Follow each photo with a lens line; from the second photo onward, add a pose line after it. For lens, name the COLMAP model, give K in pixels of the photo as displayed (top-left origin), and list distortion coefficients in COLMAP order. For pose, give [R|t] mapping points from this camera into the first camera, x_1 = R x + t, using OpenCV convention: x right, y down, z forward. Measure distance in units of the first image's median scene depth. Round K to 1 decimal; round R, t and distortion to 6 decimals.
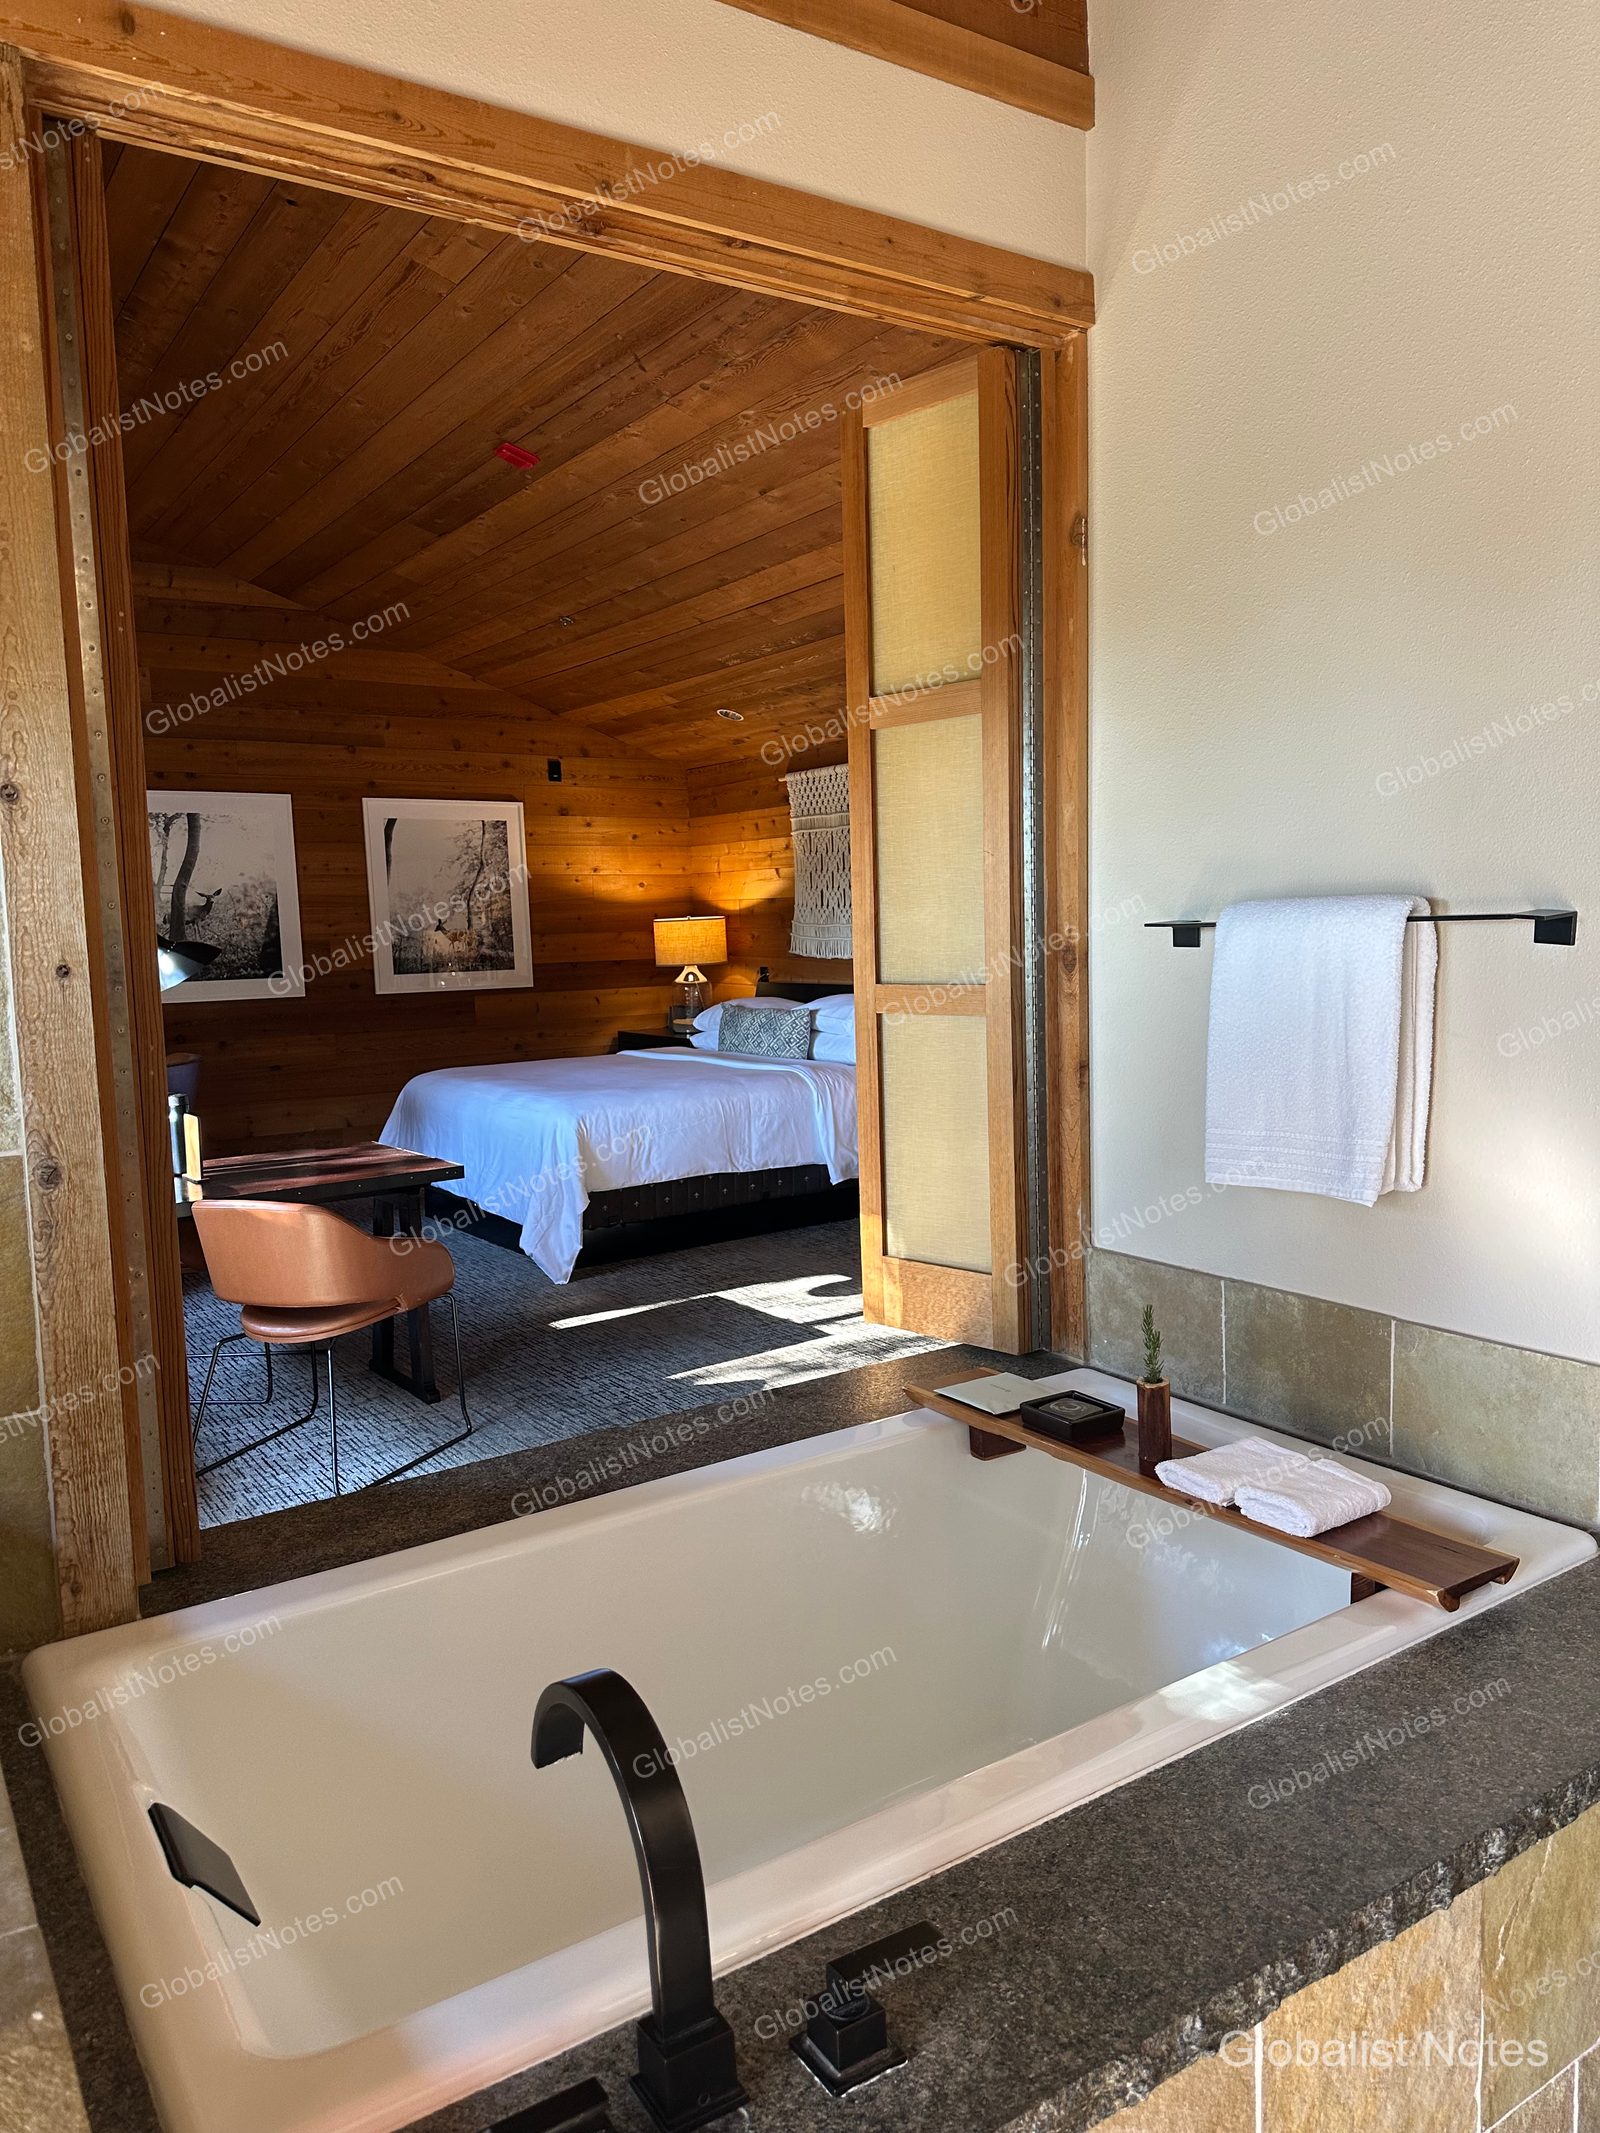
lens RADIAL K [[1463.3, 0, 800.0], [0, 1463.3, 1066.5], [0, 0, 1]] dist [0.072829, -0.099731]
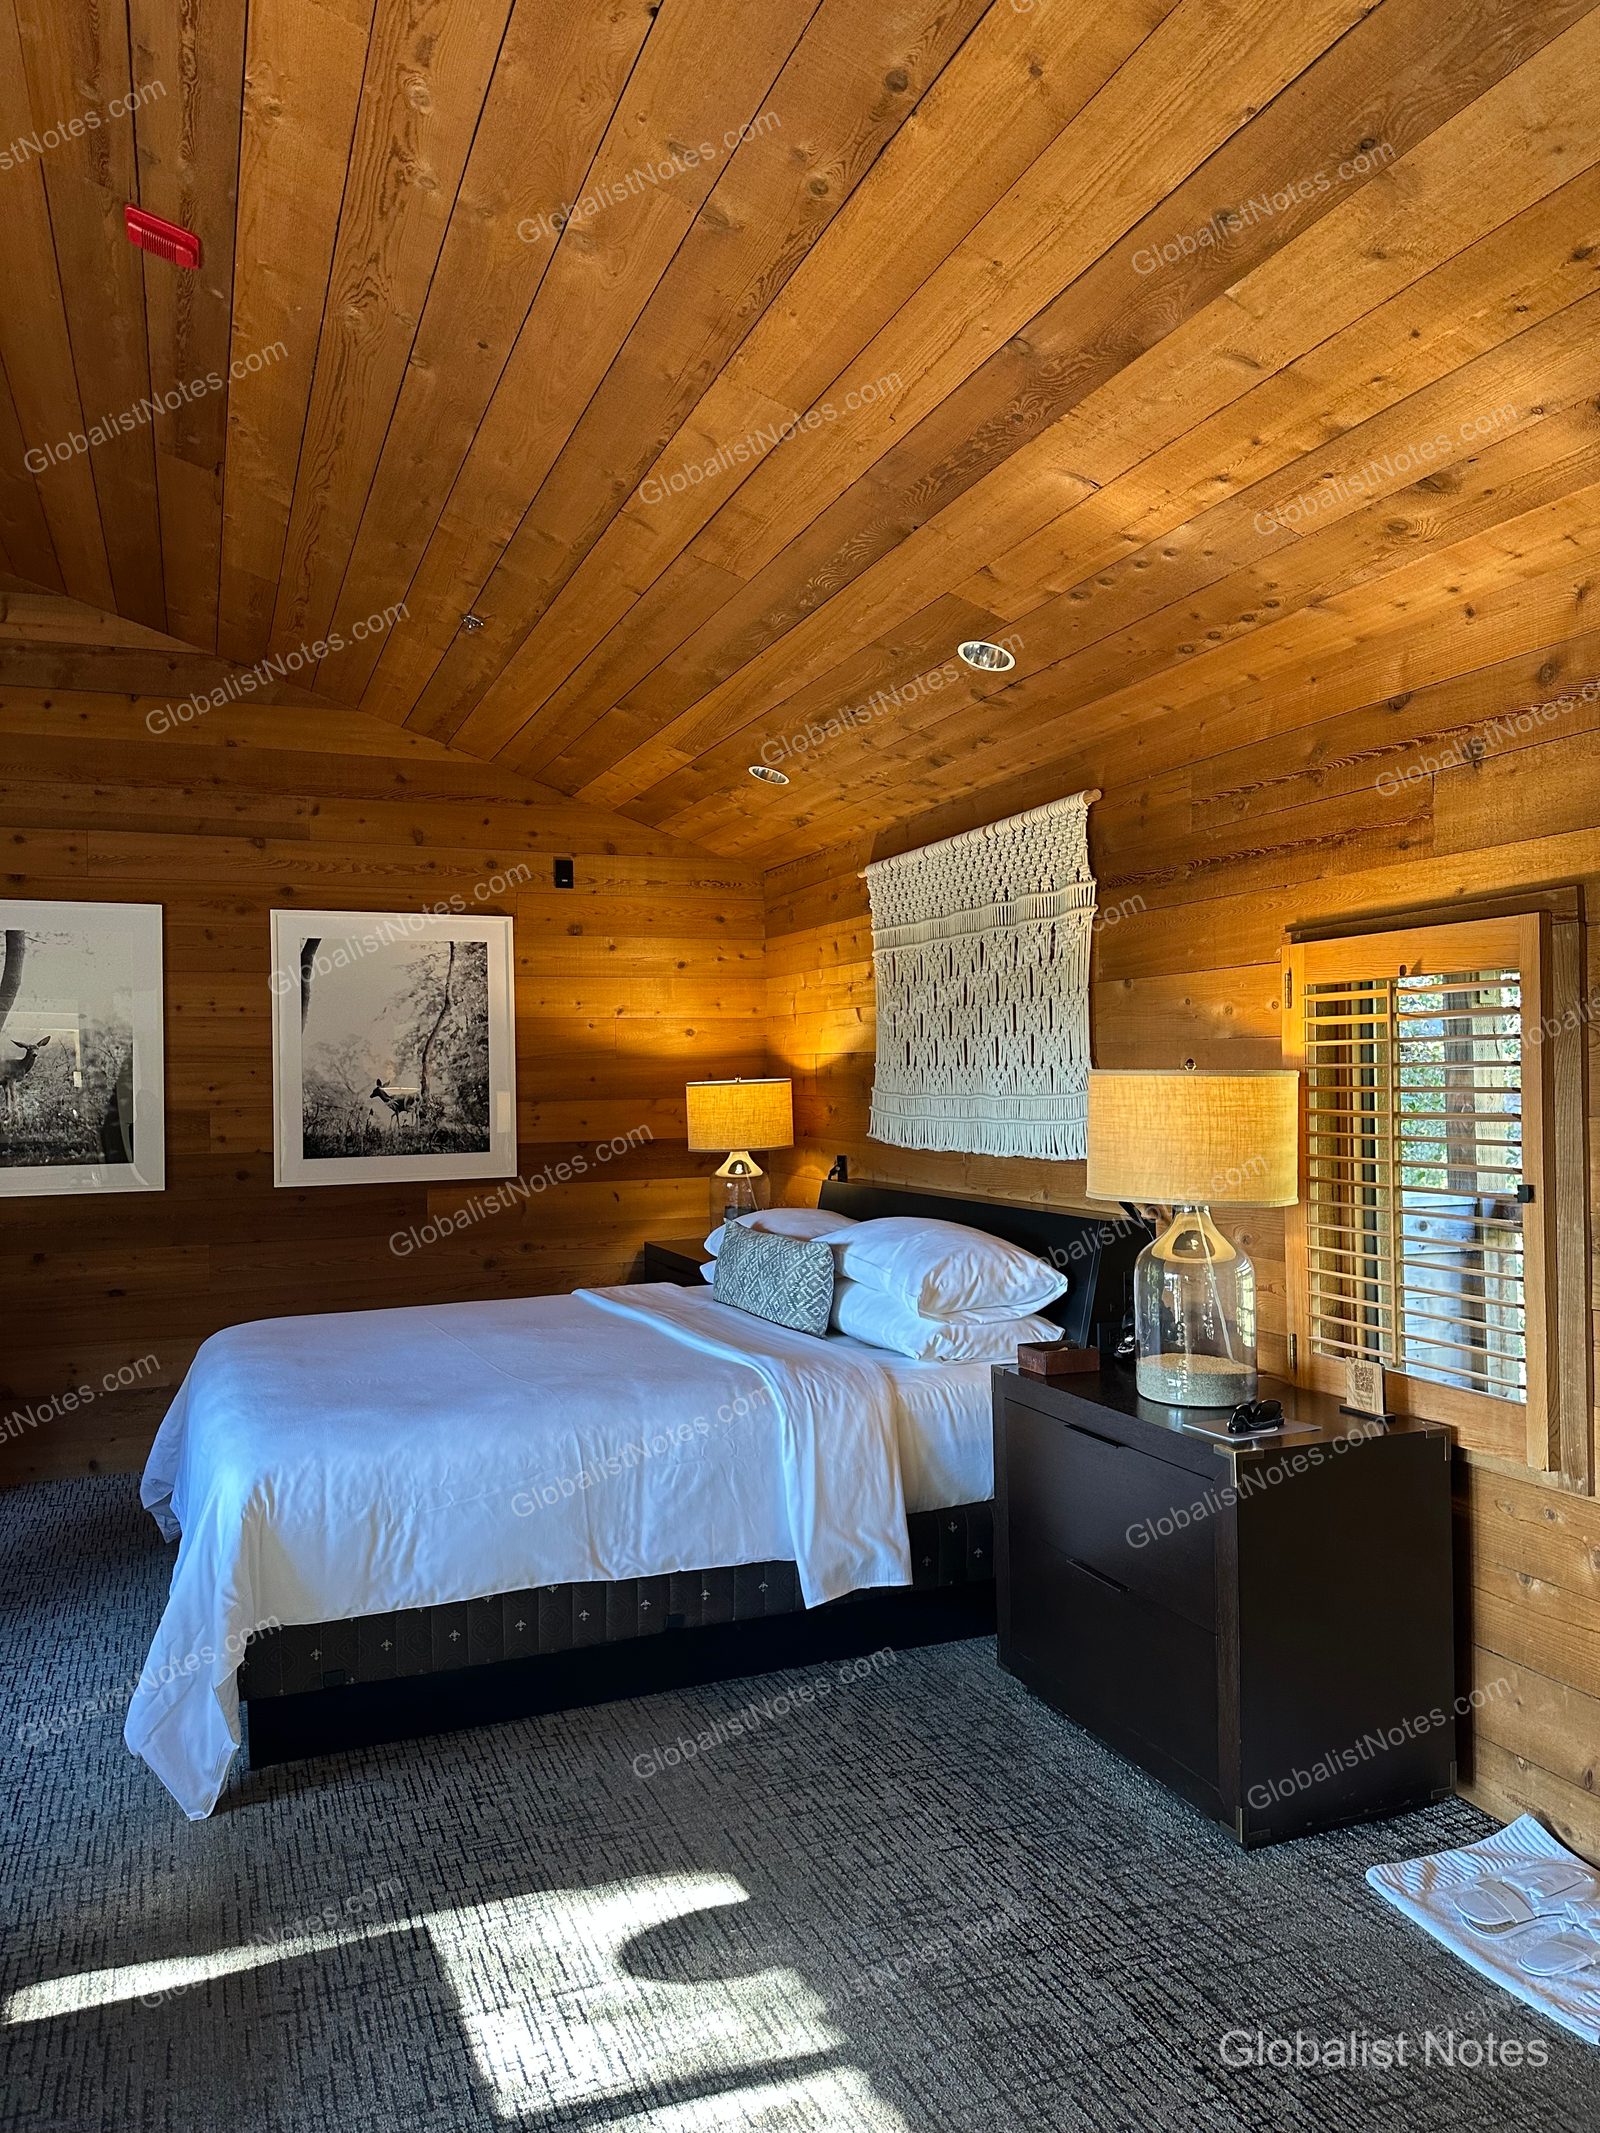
lens RADIAL K [[1463.3, 0, 800.0], [0, 1463.3, 1066.5], [0, 0, 1]] dist [0.072829, -0.099731]
pose [[0.978599, 0.008672, -0.205593, 0.095694], [-0.029685, 0.994610, -0.099345, -0.043044], [0.203624, 0.103322, 0.973582, 0.357677]]
